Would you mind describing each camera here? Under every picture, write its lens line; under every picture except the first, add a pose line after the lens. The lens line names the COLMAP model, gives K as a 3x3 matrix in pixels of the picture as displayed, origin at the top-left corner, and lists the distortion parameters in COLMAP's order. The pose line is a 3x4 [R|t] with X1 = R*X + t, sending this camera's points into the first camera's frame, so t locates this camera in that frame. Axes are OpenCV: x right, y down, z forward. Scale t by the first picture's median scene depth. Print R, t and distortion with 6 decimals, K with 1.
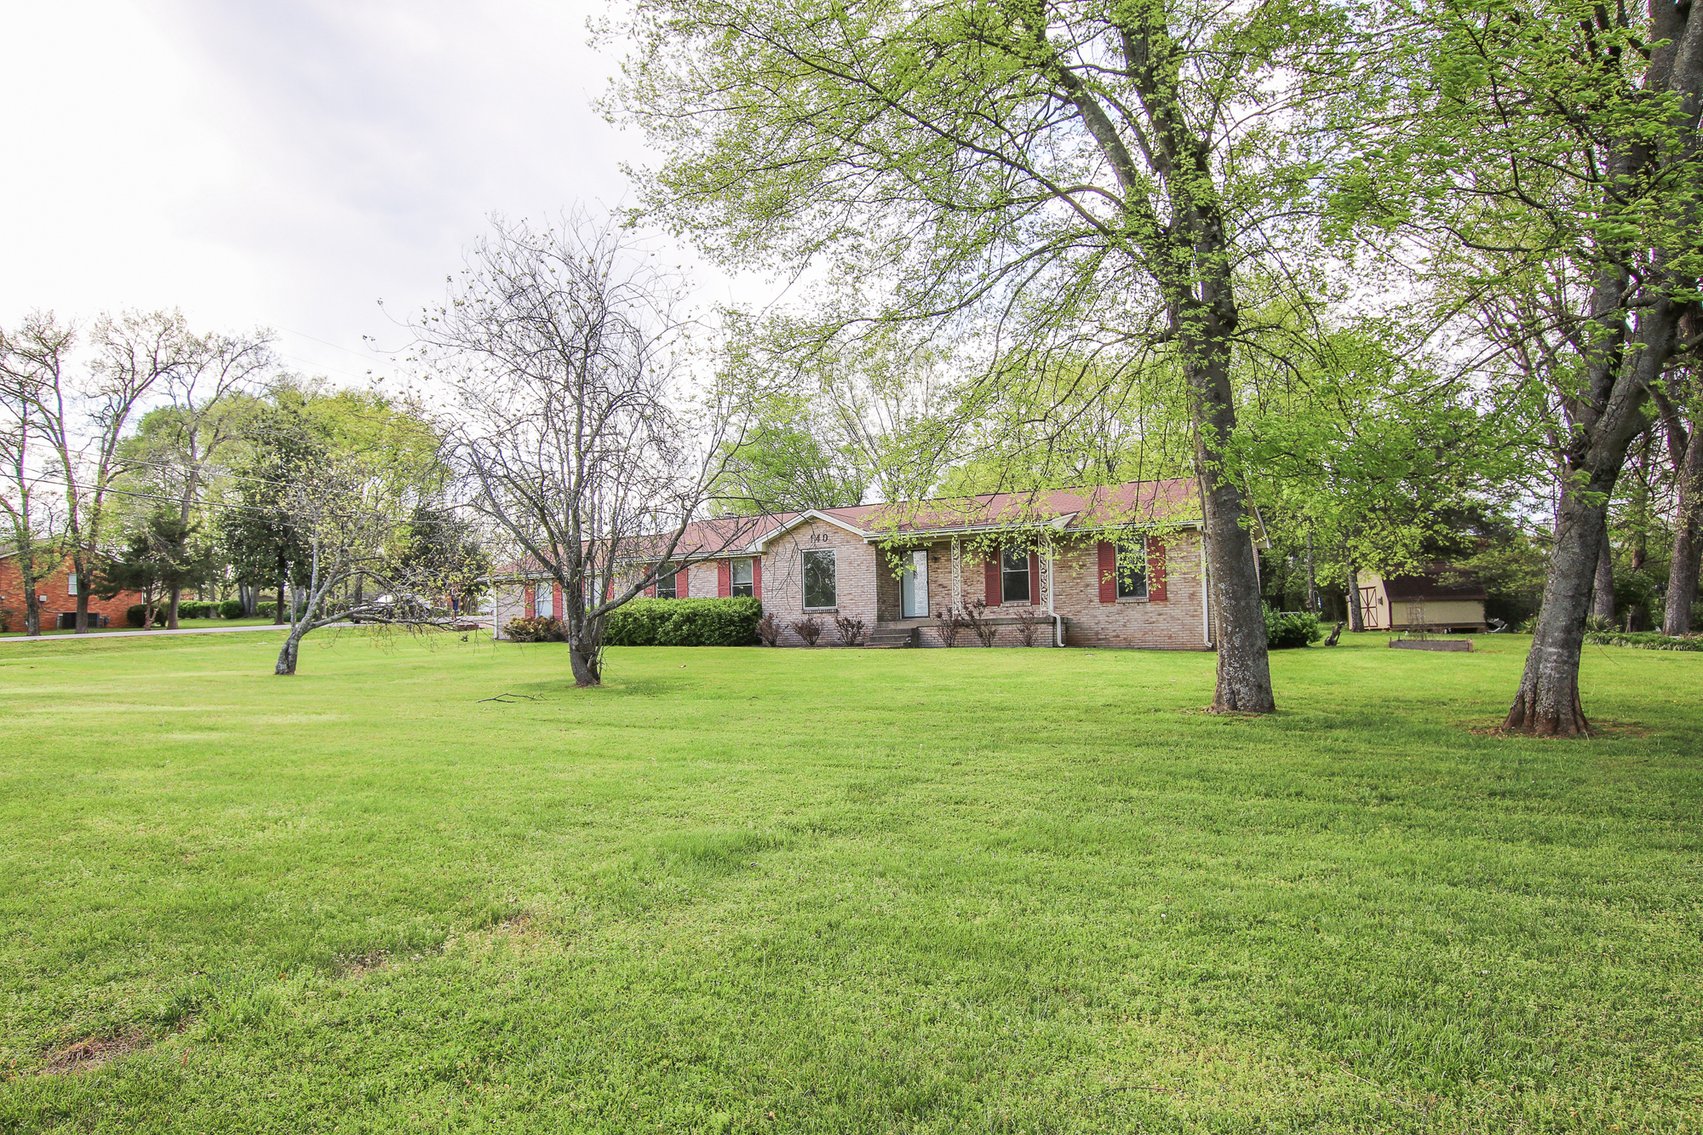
lens RADIAL K [[1102.0, 0, 851.5], [0, 1102.0, 567.5], [0, 0, 1]] dist [-0.000282, -0.000025]
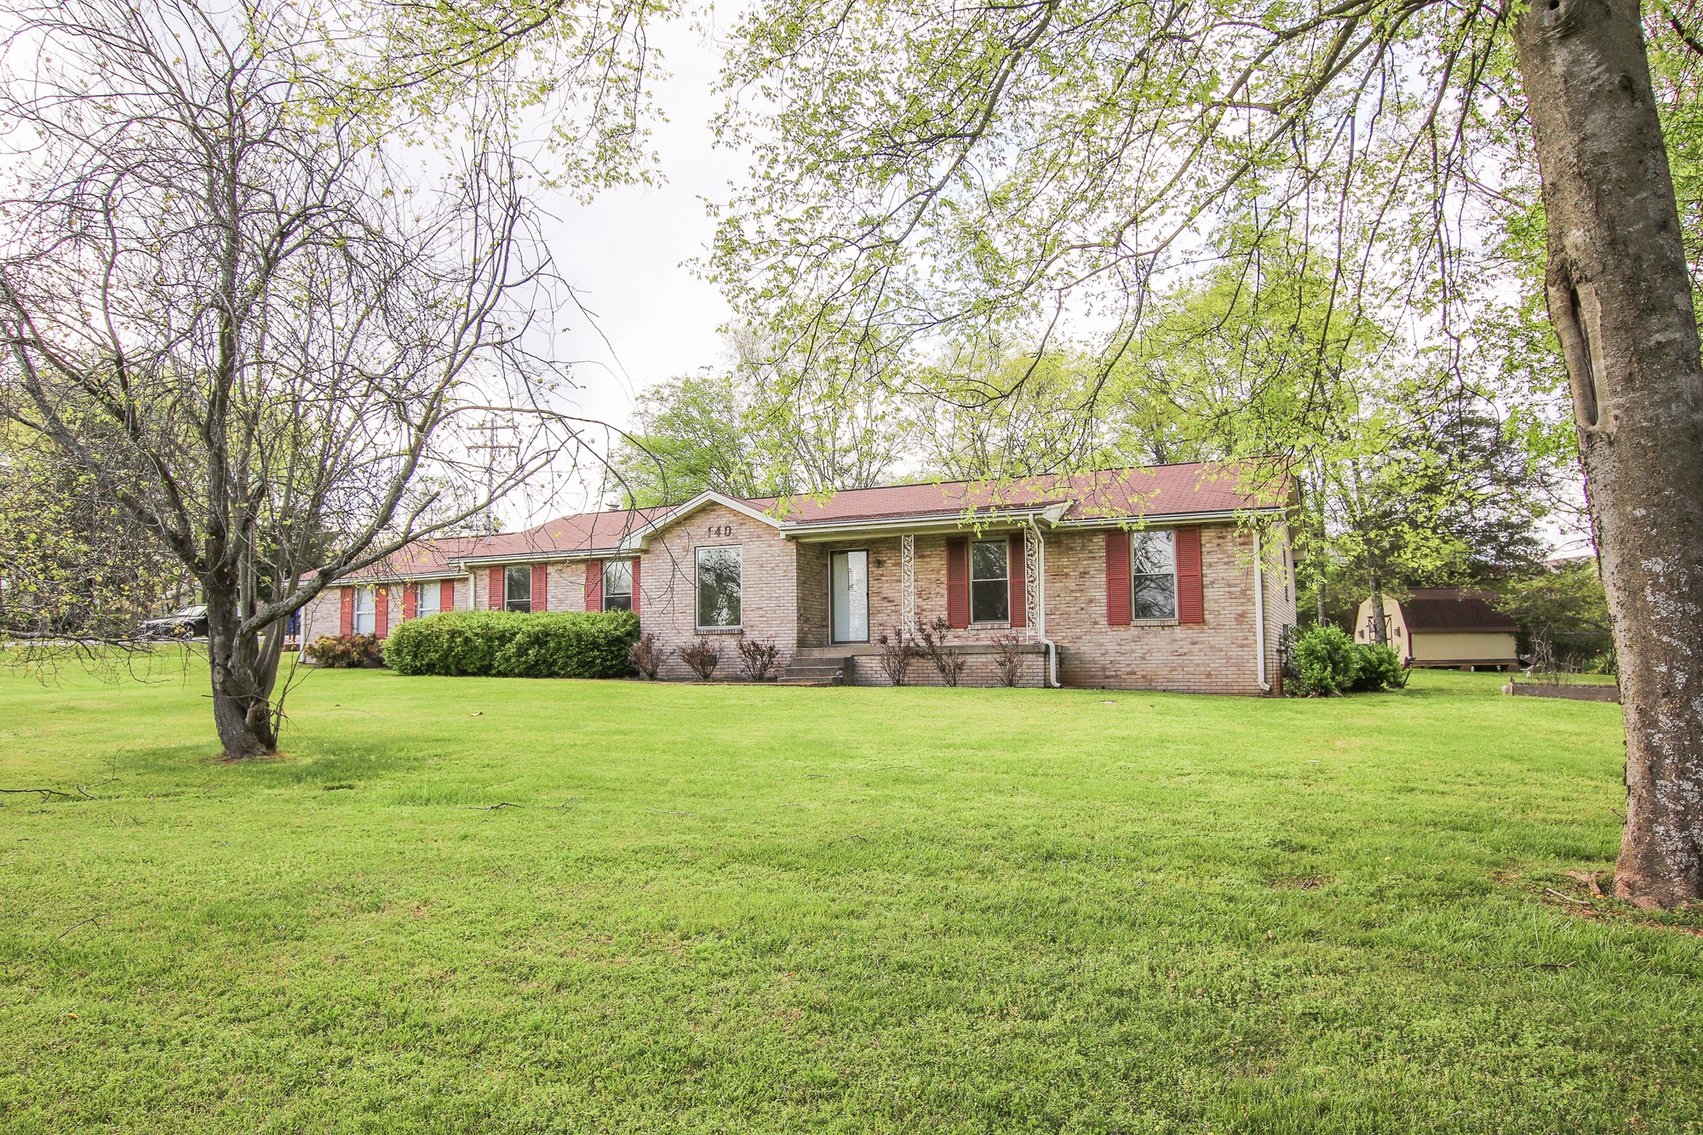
lens RADIAL K [[1102.0, 0, 851.5], [0, 1102.0, 567.5], [0, 0, 1]] dist [-0.000282, -0.000025]
pose [[0.998127, 0.019030, 0.058133, 0.016069], [-0.017624, 0.999542, -0.024604, 0.013989], [-0.058574, 0.023534, 0.998006, 0.279001]]
